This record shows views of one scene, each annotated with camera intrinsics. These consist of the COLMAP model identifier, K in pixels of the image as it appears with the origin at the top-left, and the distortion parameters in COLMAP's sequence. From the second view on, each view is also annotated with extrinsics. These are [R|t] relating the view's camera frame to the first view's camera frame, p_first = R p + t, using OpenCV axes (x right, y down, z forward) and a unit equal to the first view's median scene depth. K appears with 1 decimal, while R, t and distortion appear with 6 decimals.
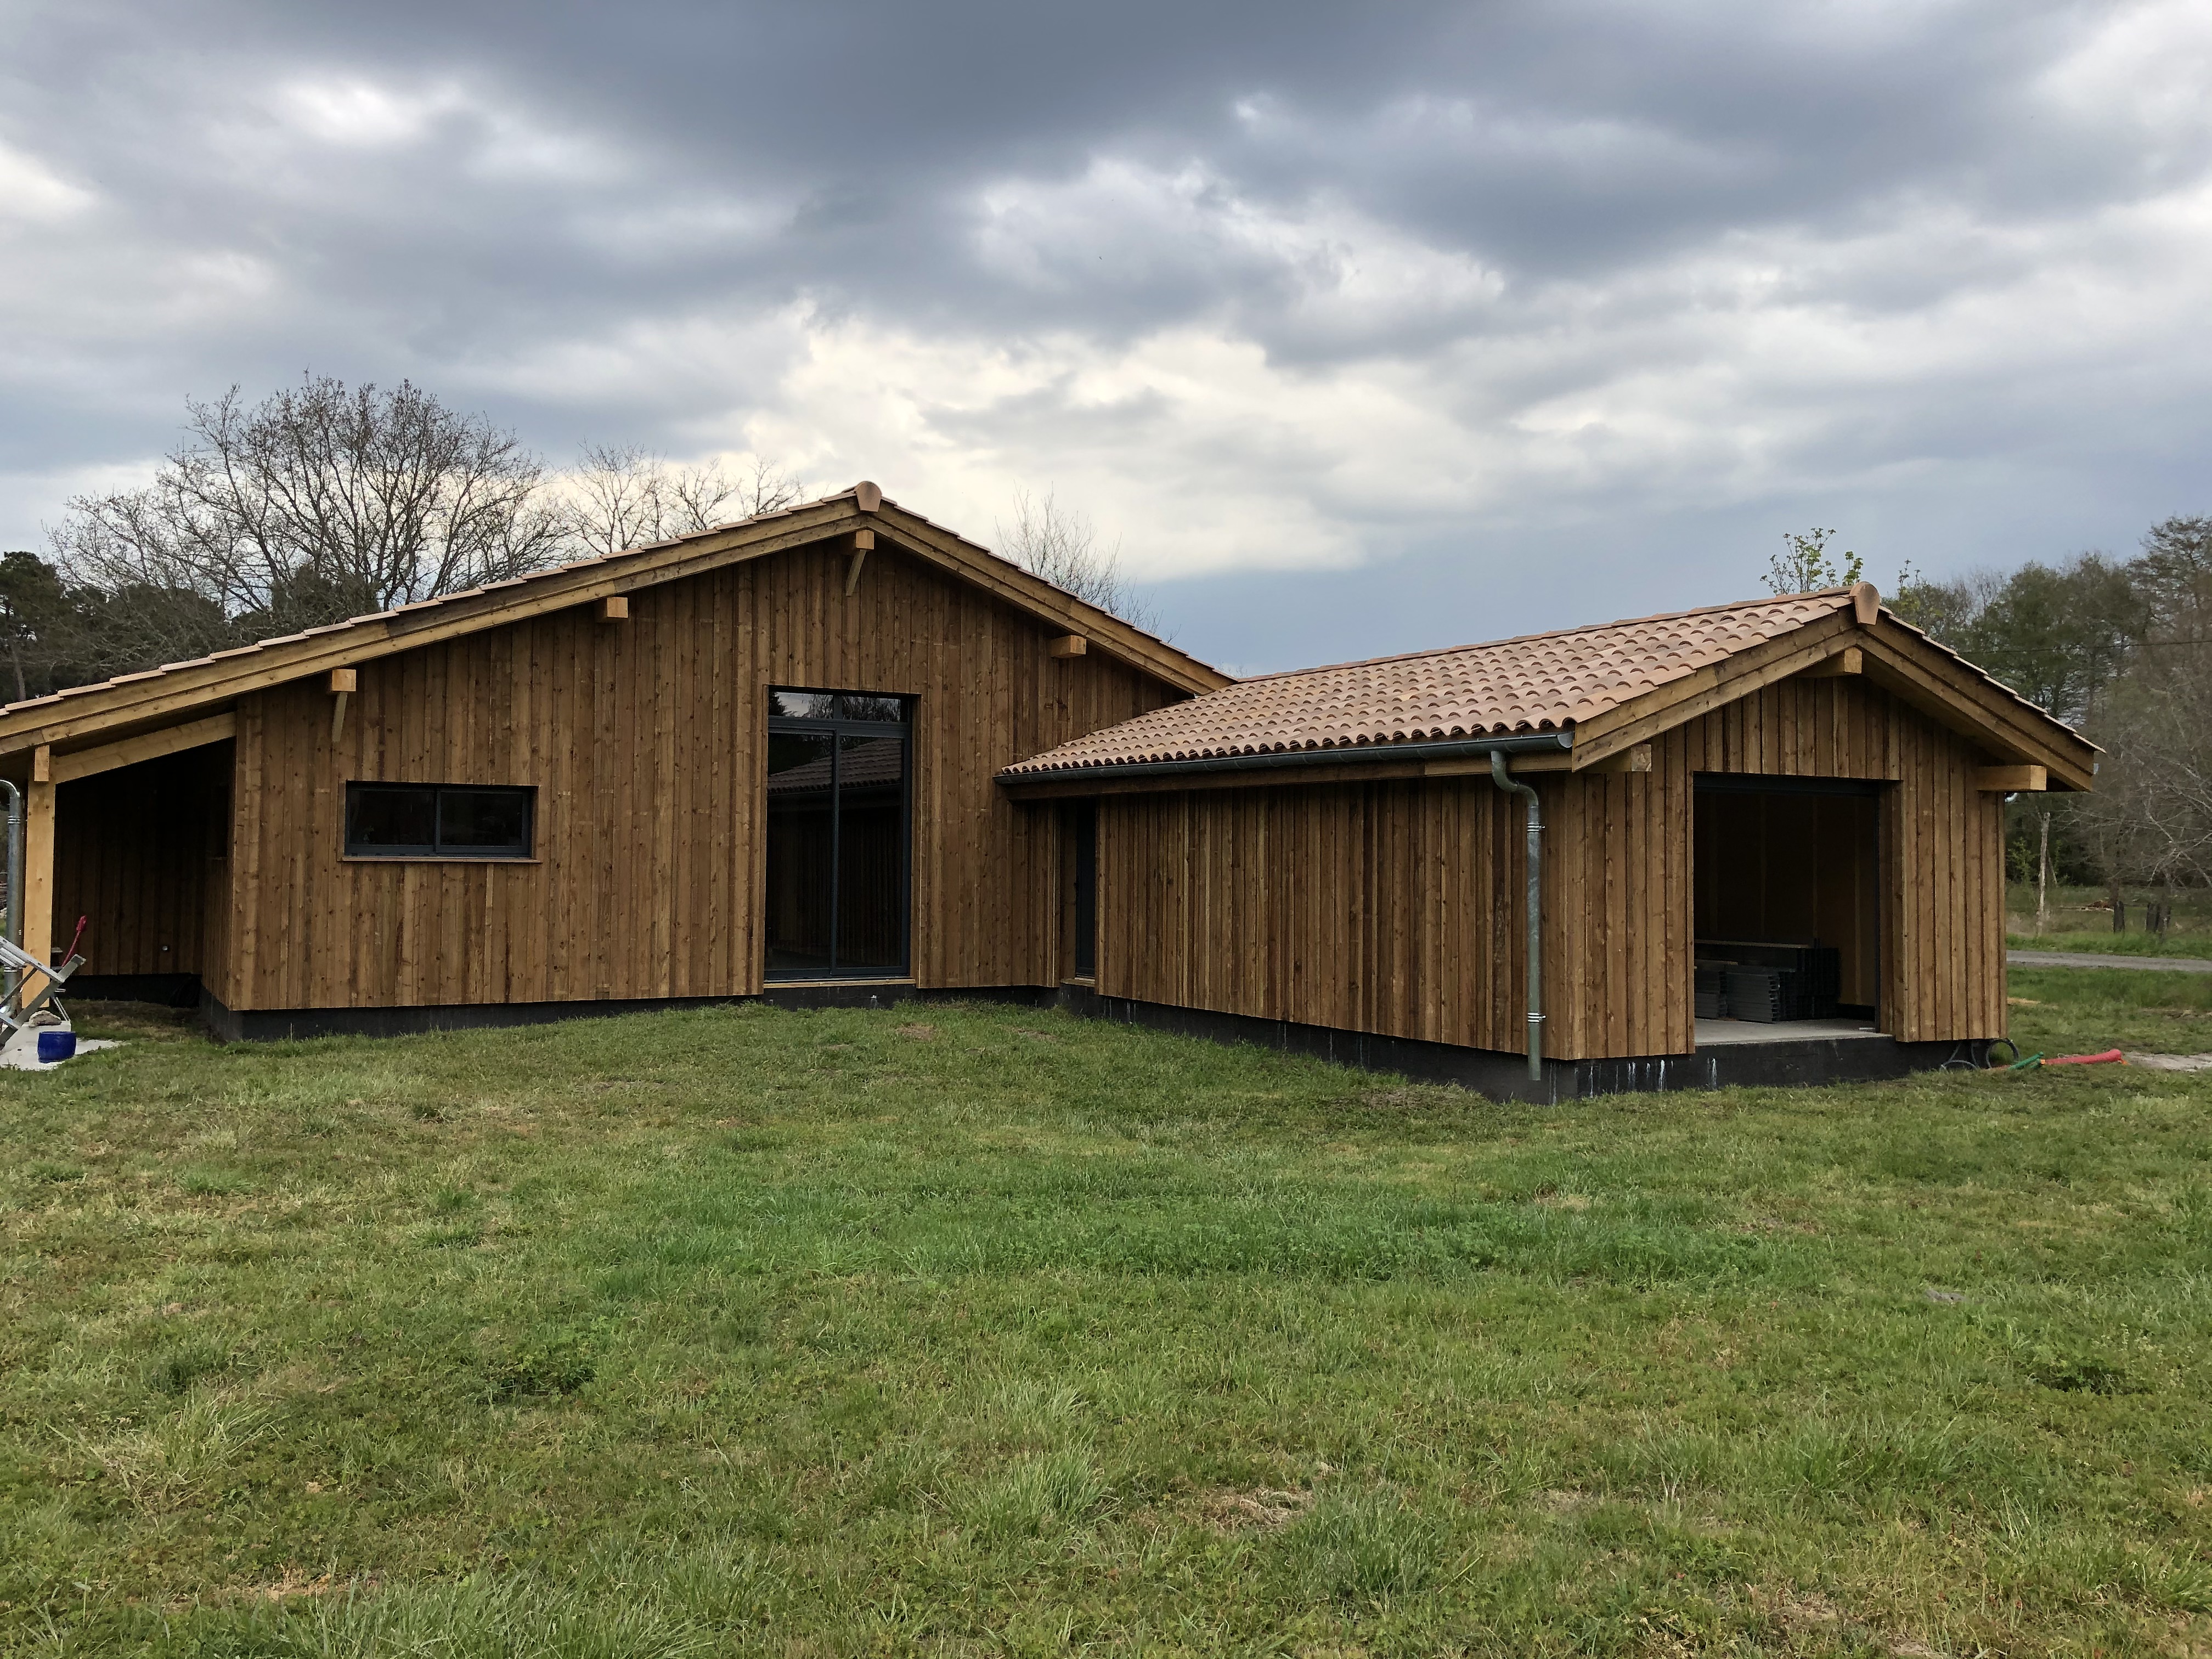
lens RADIAL K [[1890.4, 0, 1226.5], [0, 1890.4, 790.0], [0, 0, 1]] dist [0.067087, -0.183330]
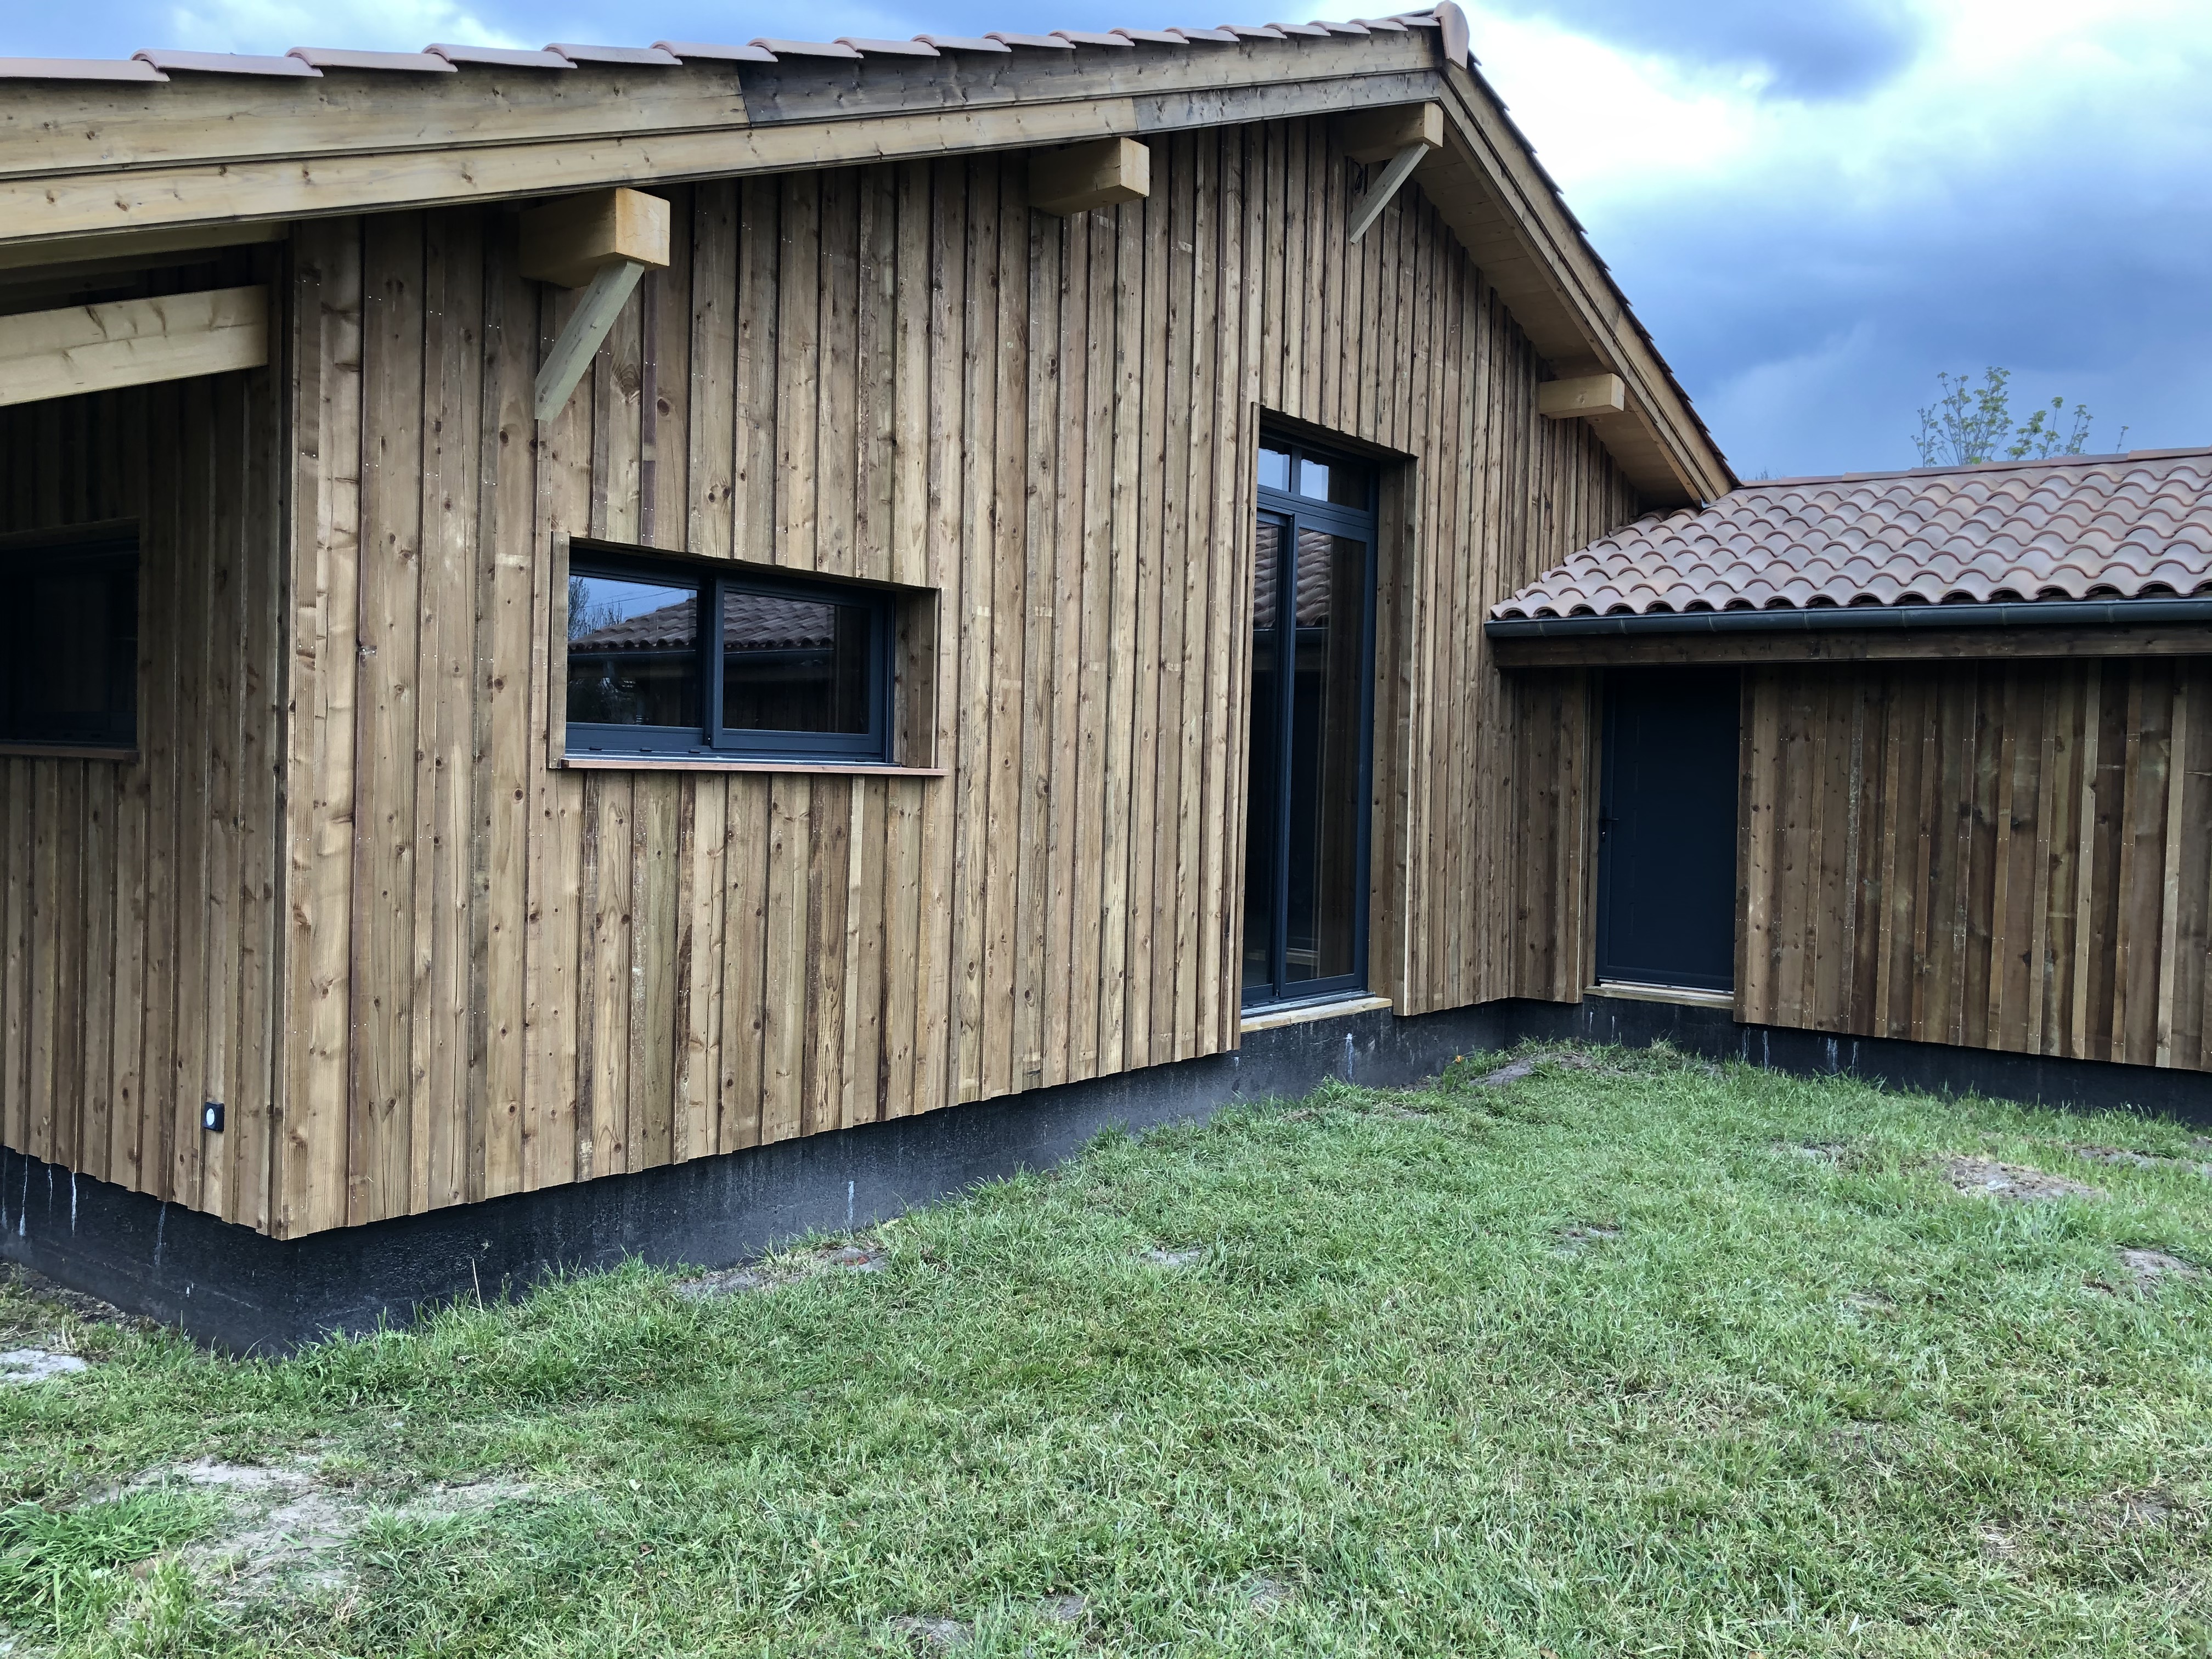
lens RADIAL K [[1795.8, 0, 1100.5], [0, 1795.8, 804.7], [0, 0, 1]] dist [0.143200, -0.375402]
pose [[0.917405, 0.005673, 0.397914, -0.477034], [-0.031179, 0.997849, 0.057660, 0.020535], [-0.396731, -0.065304, 0.915609, 0.618485]]
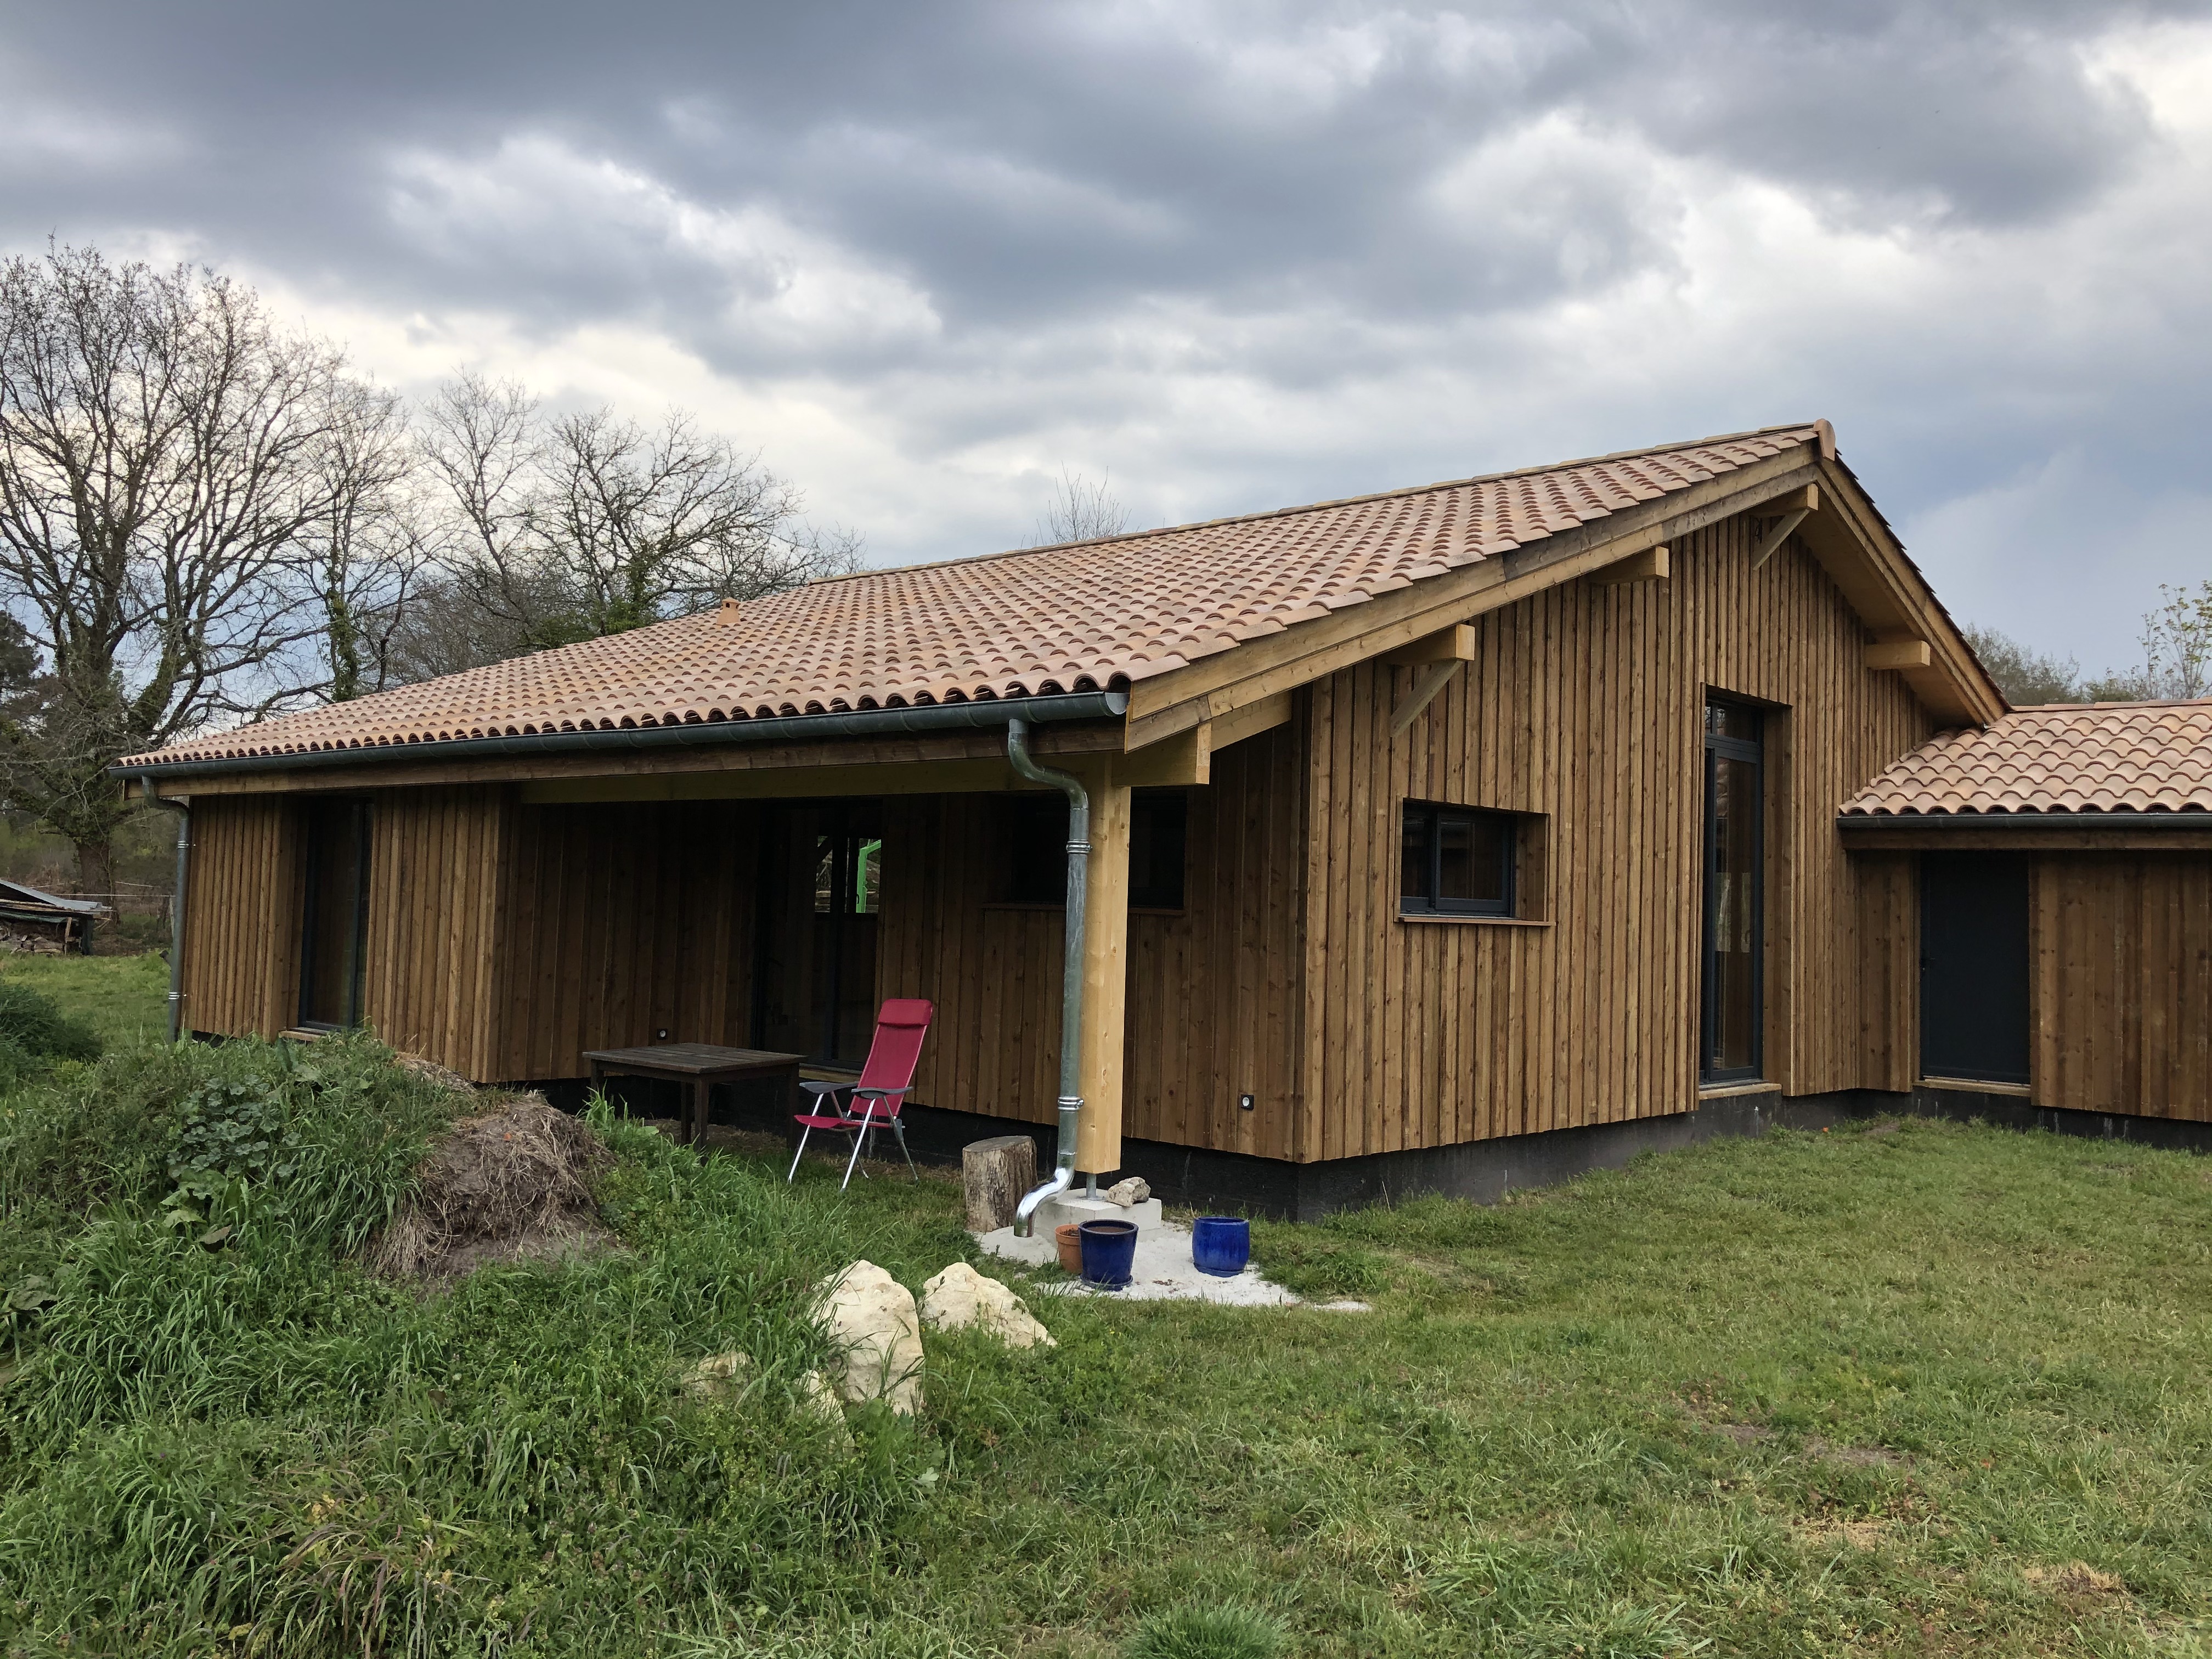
lens RADIAL K [[1839.8, 0, 1088.1], [0, 1839.8, 802.7], [0, 0, 1]] dist [0.079665, -0.083717]
pose [[0.947551, 0.036869, 0.317471, -0.719977], [-0.033873, 0.999314, -0.014956, 0.009244], [-0.317805, 0.003418, 0.948150, 0.415469]]
